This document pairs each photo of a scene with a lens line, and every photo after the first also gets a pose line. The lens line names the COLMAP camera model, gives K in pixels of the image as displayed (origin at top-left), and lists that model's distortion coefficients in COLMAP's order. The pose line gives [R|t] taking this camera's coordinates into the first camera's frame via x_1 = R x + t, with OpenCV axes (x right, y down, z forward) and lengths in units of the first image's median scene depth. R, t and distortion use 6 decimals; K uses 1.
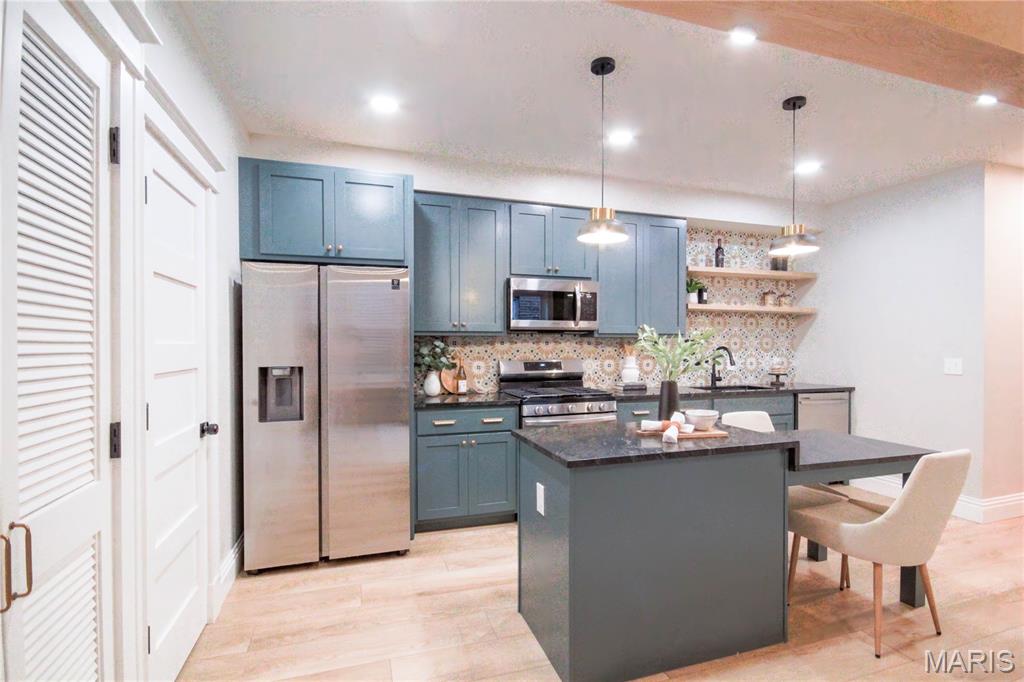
lens RADIAL K [[484.6, 0, 518.0], [0, 484.6, 348.7], [0, 0, 1]] dist [-0.004144, -0.000731]
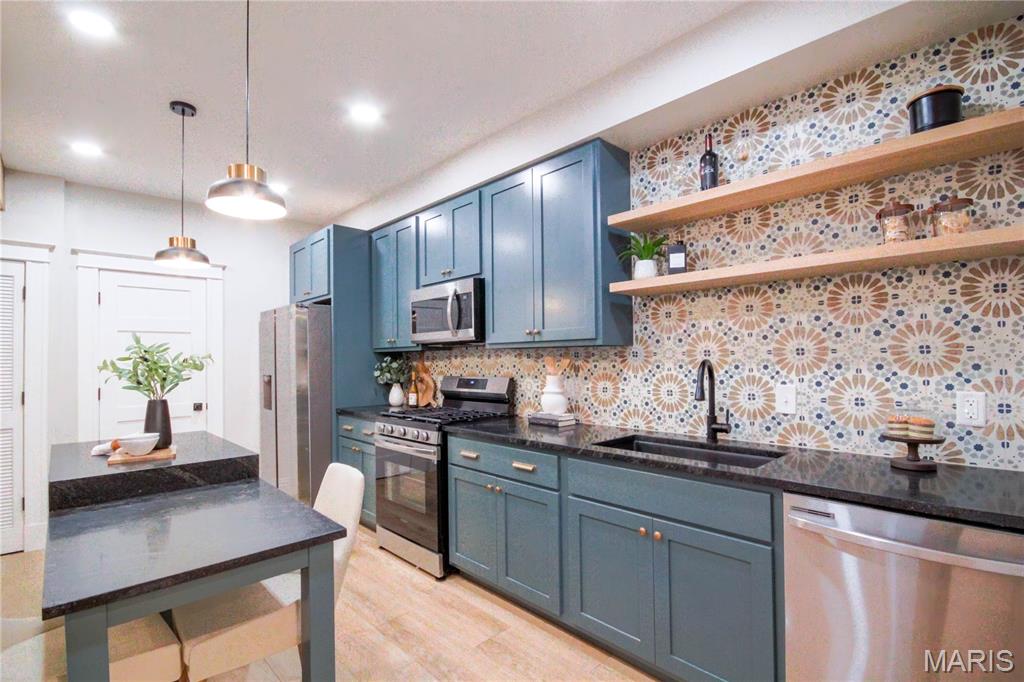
lens RADIAL K [[484.6, 0, 518.0], [0, 484.6, 348.7], [0, 0, 1]] dist [-0.004144, -0.000731]
pose [[0.425604, -0.026066, -0.904534, 0.827723], [-0.000953, 0.999572, -0.029253, -0.000983], [0.904909, 0.013313, 0.425397, 0.681091]]
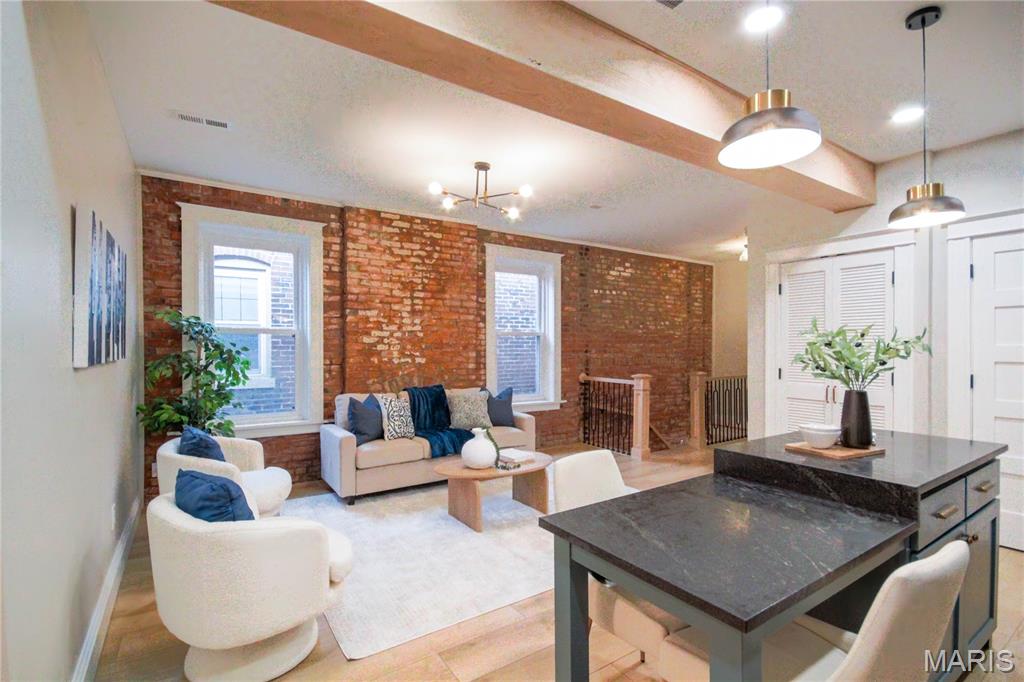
lens RADIAL K [[484.6, 0, 518.0], [0, 484.6, 348.7], [0, 0, 1]] dist [-0.004144, -0.000731]
pose [[-0.962208, 0.005503, -0.272261, 0.602545], [0.002537, 0.999934, 0.011246, -0.006698], [0.272304, 0.010130, -0.962158, 0.904451]]
